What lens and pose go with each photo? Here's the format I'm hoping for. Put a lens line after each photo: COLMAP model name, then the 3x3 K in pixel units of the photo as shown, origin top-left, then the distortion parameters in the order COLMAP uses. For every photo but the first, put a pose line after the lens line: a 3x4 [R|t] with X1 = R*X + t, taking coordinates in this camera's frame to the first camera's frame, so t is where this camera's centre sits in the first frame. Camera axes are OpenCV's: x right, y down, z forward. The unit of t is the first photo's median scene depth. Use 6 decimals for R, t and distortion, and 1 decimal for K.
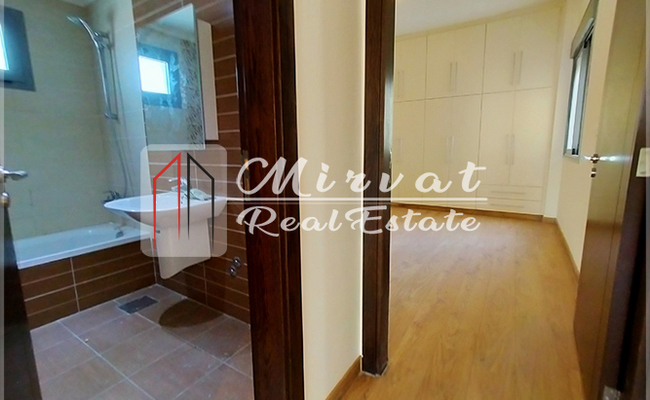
lens RADIAL K [[296.8, 0, 327.4], [0, 296.8, 197.1], [0, 0, 1]] dist [0.017315, -0.000069]
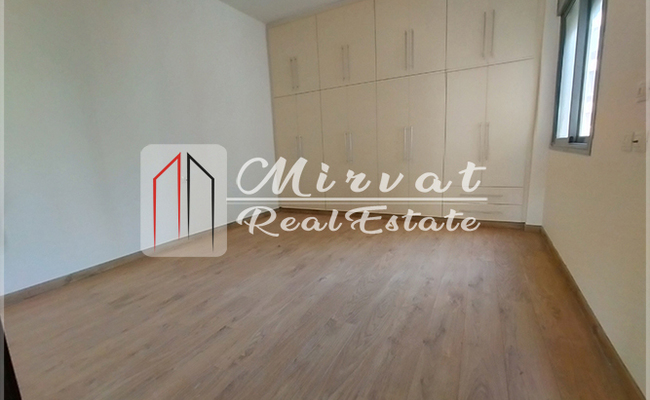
lens RADIAL K [[296.8, 0, 323.4], [0, 296.8, 204.8], [0, 0, 1]] dist [0.017315, -0.000069]
pose [[0.997525, -0.042532, 0.055983, 0.160762], [0.041857, 0.999037, 0.013162, -0.026181], [-0.056489, -0.010786, 0.998345, 0.273609]]
